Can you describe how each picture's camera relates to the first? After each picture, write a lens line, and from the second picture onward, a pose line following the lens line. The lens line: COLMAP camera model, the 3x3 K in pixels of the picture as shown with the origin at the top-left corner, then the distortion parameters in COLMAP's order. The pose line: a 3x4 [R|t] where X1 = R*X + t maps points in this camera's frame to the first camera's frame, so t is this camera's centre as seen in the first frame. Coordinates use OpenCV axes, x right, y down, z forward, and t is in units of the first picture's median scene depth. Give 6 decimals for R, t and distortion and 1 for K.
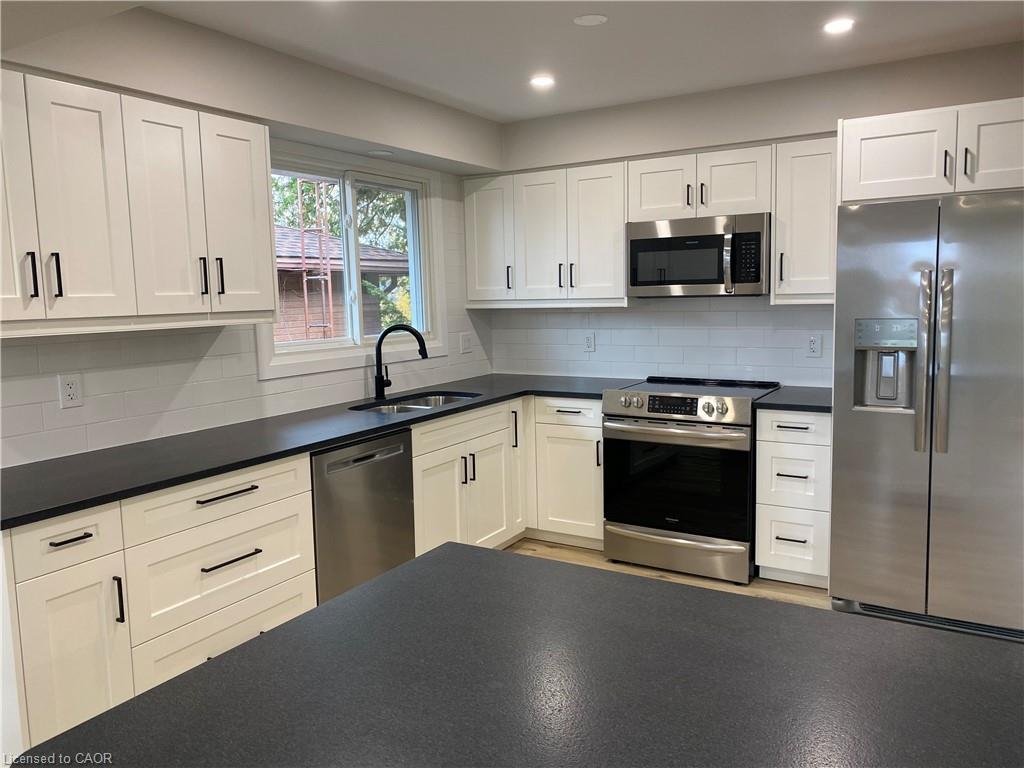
lens RADIAL K [[771.7, 0, 512.0], [0, 771.7, 384.0], [0, 0, 1]] dist [0.027341, -0.003575]
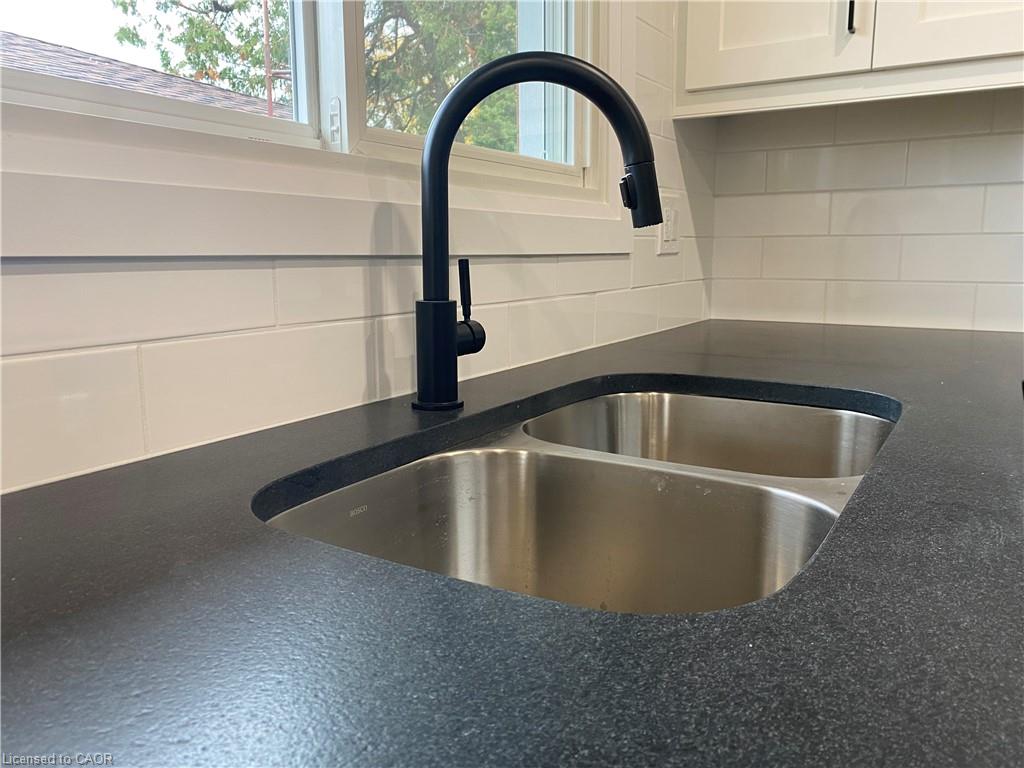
lens RADIAL K [[771.7, 0, 512.0], [0, 771.7, 384.0], [0, 0, 1]] dist [0.027341, -0.003575]
pose [[0.999621, 0.019526, -0.019428, -0.149387], [-0.018540, 0.998592, 0.049699, 0.001228], [0.020371, -0.049320, 0.998575, 0.802187]]
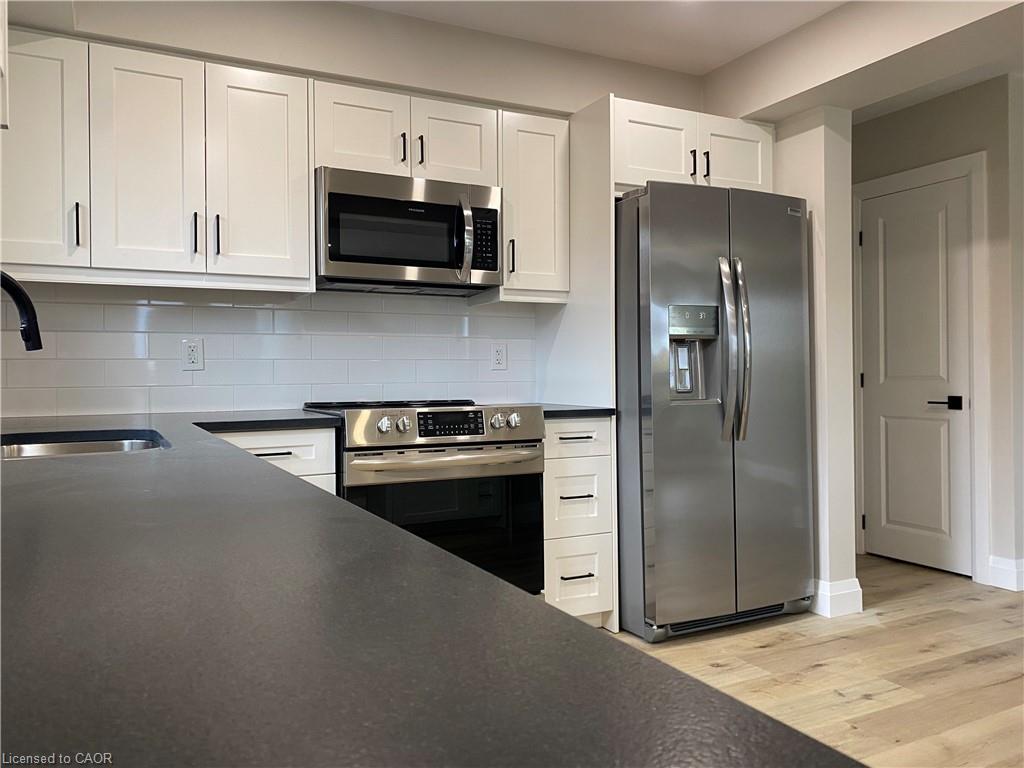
lens RADIAL K [[786.4, 0, 515.1], [0, 786.4, 372.8], [0, 0, 1]] dist [0.050770, -0.002944]
pose [[0.522268, 0.018990, 0.852570, -0.367080], [0.096425, 0.992025, -0.081165, 0.043958], [-0.847312, 0.124599, 0.516272, 0.550446]]
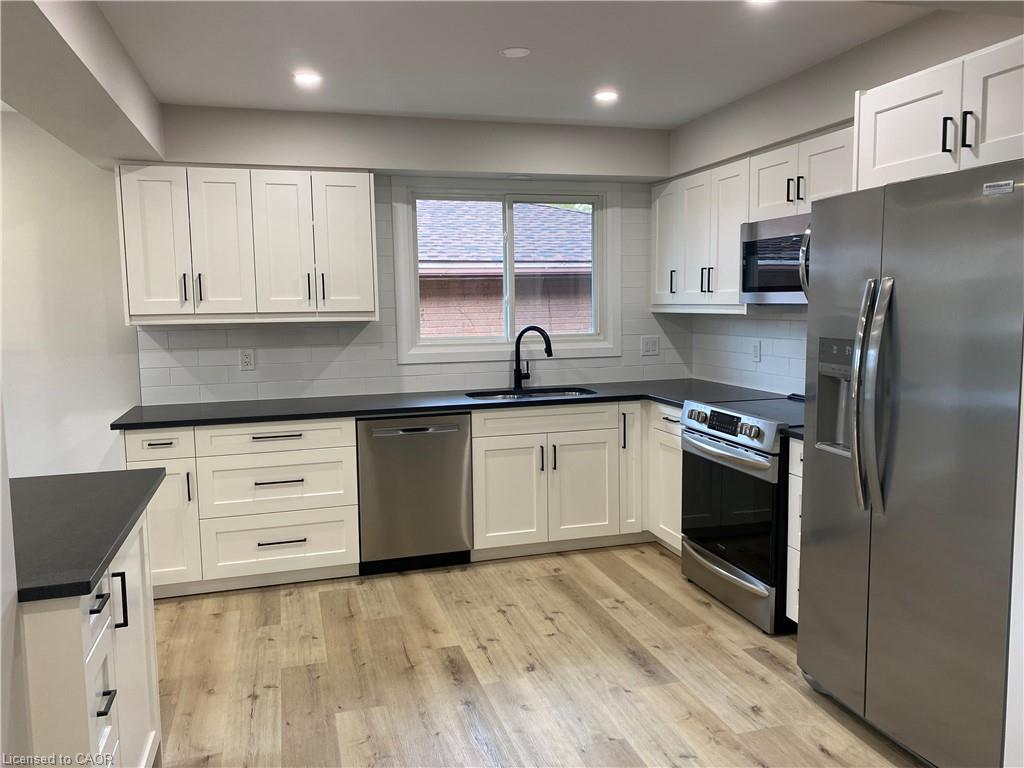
lens RADIAL K [[771.7, 0, 512.0], [0, 771.7, 384.0], [0, 0, 1]] dist [0.027341, -0.003575]
pose [[0.742404, 0.084918, -0.664549, 0.607307], [-0.082160, 0.995987, 0.035485, -0.029192], [0.664896, 0.028256, 0.746402, 0.135255]]
